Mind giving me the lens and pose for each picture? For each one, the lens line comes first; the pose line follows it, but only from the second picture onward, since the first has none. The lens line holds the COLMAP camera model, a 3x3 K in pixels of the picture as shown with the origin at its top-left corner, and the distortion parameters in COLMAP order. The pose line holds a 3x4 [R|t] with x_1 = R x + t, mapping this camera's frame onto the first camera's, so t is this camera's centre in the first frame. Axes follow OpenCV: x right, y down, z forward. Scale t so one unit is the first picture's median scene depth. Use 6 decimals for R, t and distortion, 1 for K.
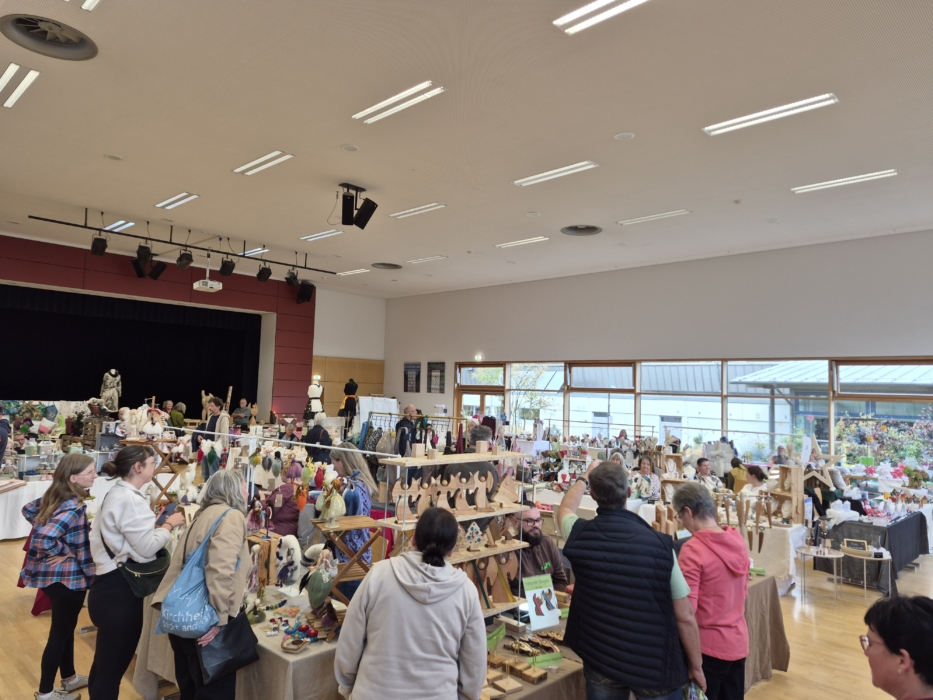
lens RADIAL K [[635.2, 0, 479.6], [0, 635.2, 346.9], [0, 0, 1]] dist [0.082524, -0.073257]
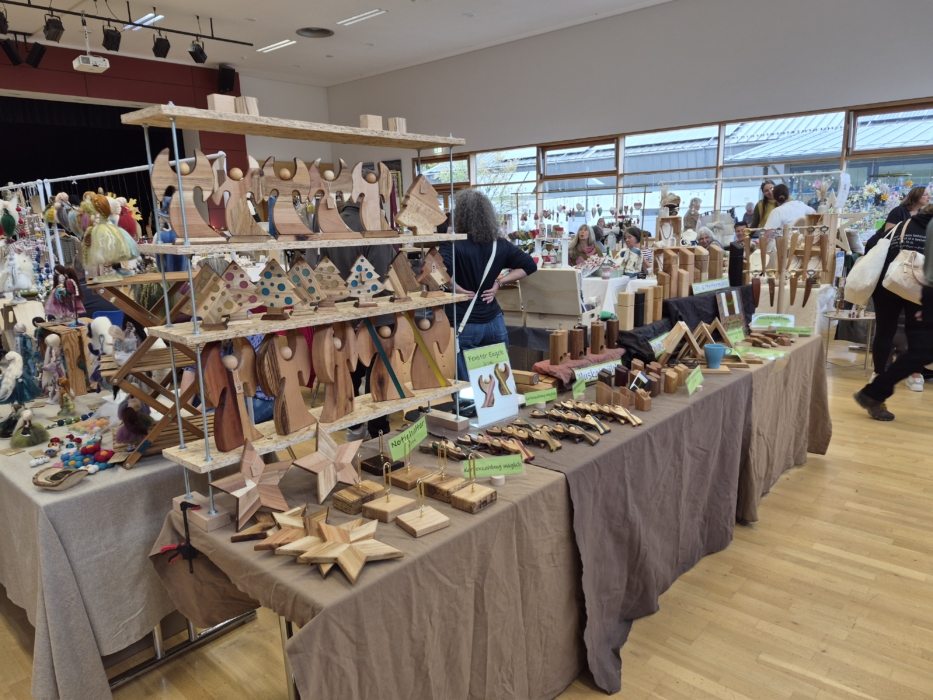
lens RADIAL K [[635.2, 0, 479.6], [0, 635.2, 346.9], [0, 0, 1]] dist [0.082524, -0.073257]
pose [[0.997590, -0.063720, 0.027451, 0.065736], [0.053732, 0.959846, 0.275335, 0.182805], [-0.043893, -0.273196, 0.960956, 0.399065]]
